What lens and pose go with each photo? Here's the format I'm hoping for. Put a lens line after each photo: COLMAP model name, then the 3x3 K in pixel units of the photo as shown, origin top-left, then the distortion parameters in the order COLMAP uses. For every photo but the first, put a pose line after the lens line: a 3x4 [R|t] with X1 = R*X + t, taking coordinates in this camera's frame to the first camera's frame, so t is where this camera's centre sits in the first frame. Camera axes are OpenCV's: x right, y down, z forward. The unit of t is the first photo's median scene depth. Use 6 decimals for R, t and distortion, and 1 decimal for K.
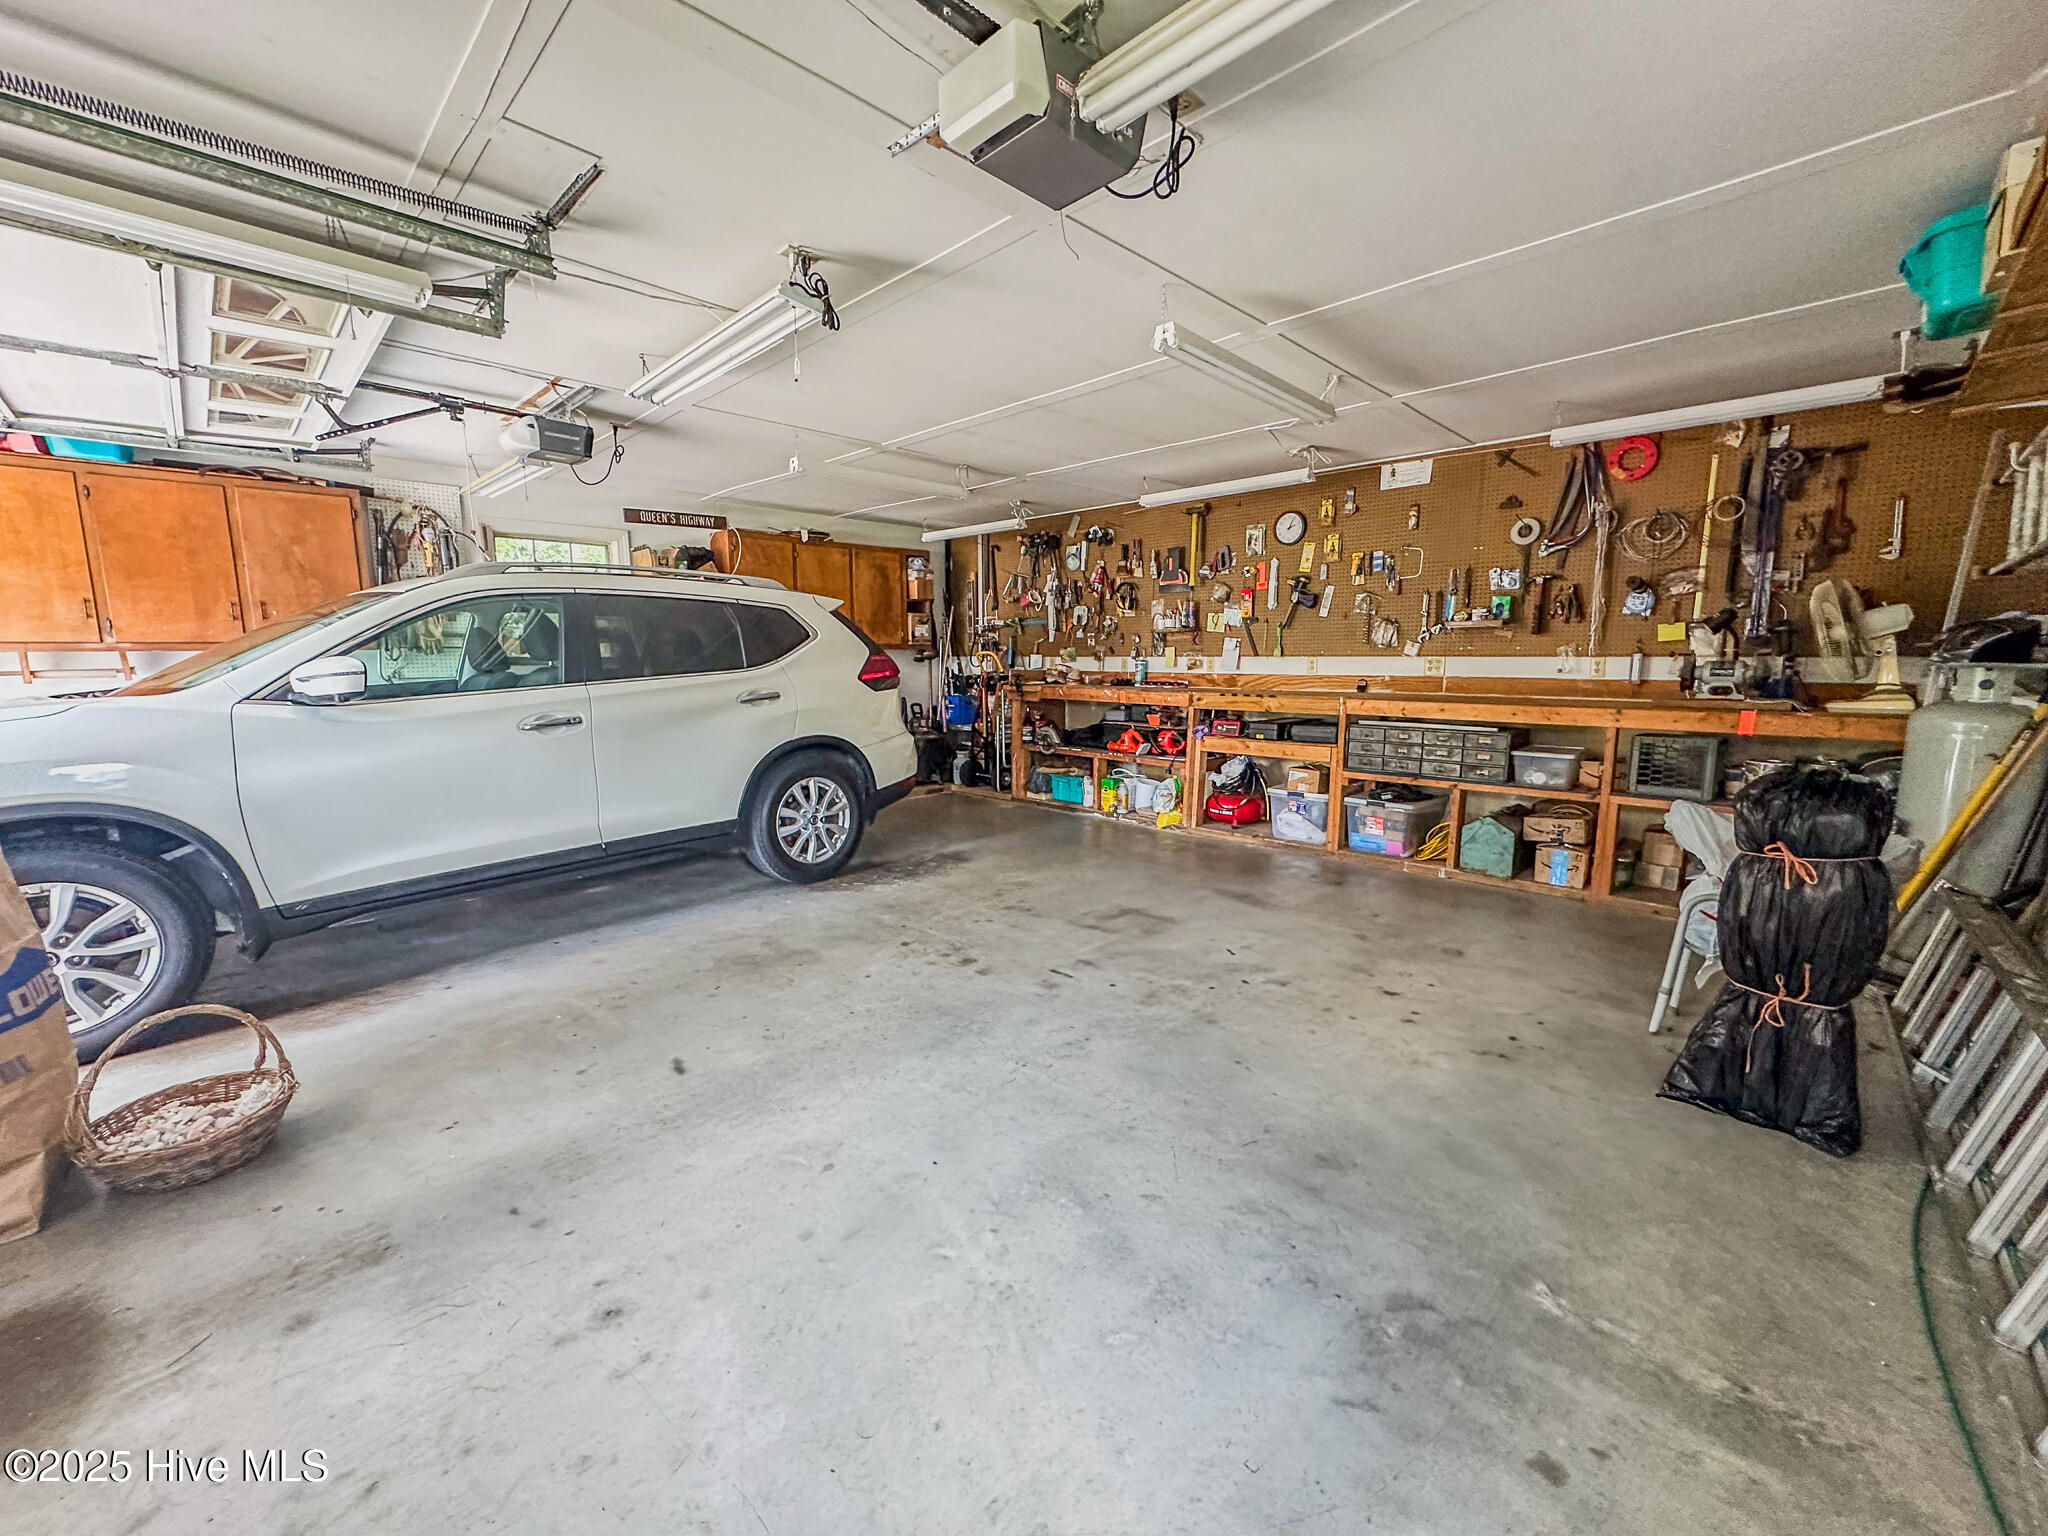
lens RADIAL K [[821.8, 0, 1024.0], [0, 821.8, 768.0], [0, 0, 1]] dist [-0.000293, -0.000008]
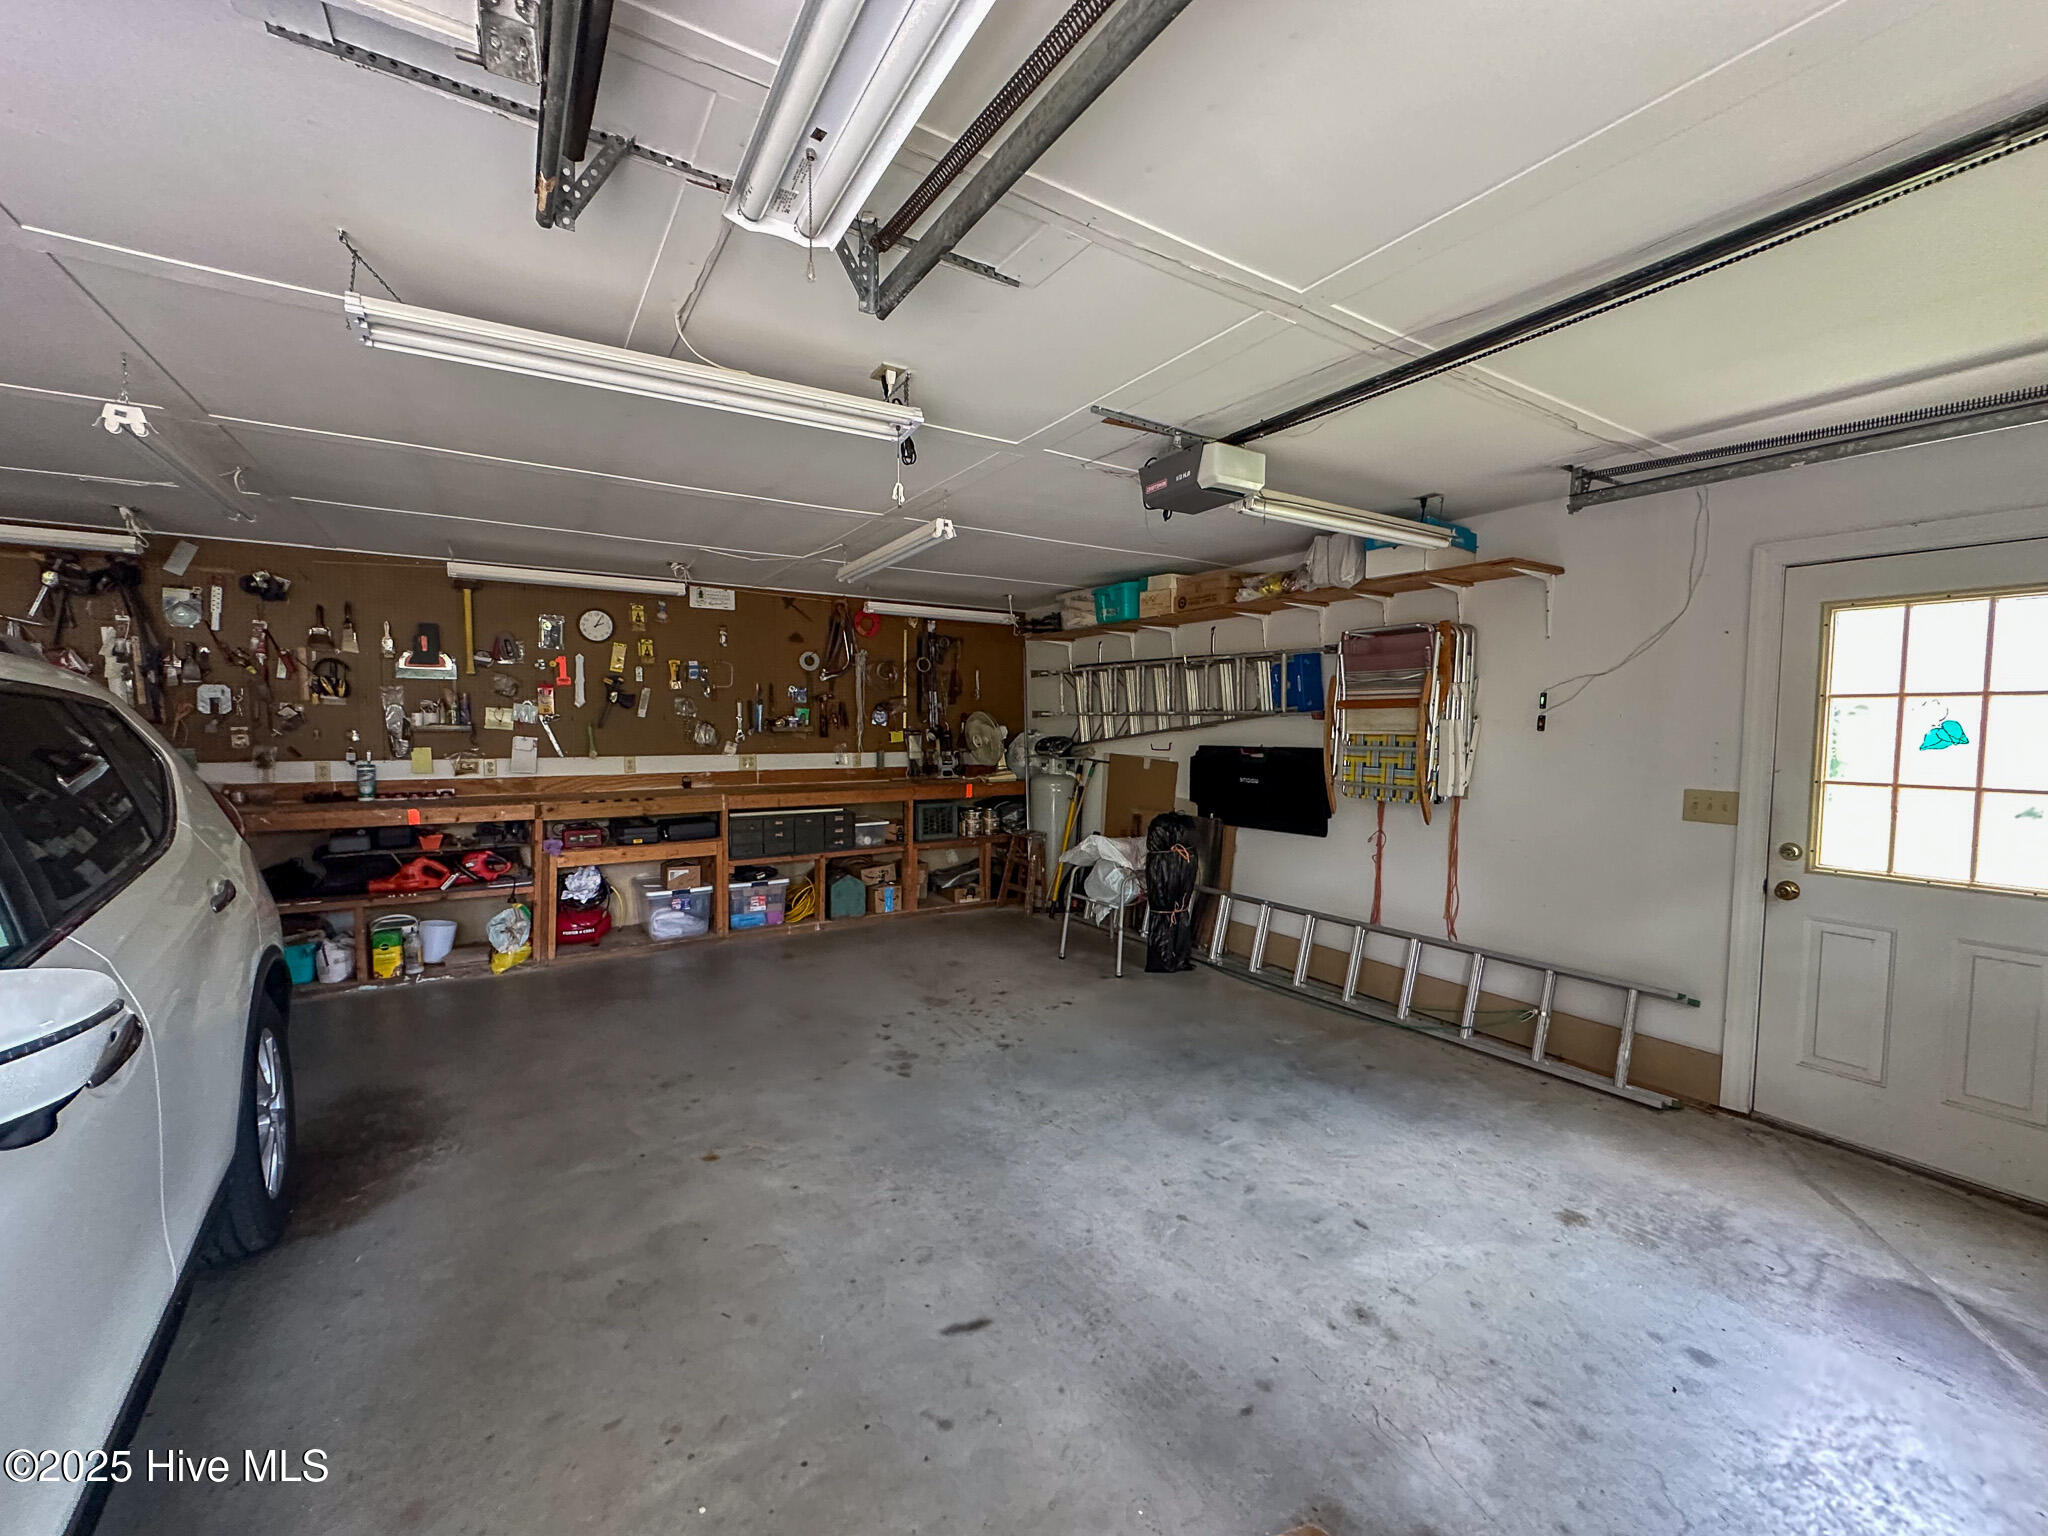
lens RADIAL K [[820.0, 0, 1024.0], [0, 820.0, 768.0], [0, 0, 1]] dist [-0.009980, 0.004394]
pose [[0.220234, -0.051576, 0.974083, -0.637059], [0.126227, 0.991712, 0.023971, -0.104407], [-0.967245, 0.117676, 0.224919, 0.387426]]
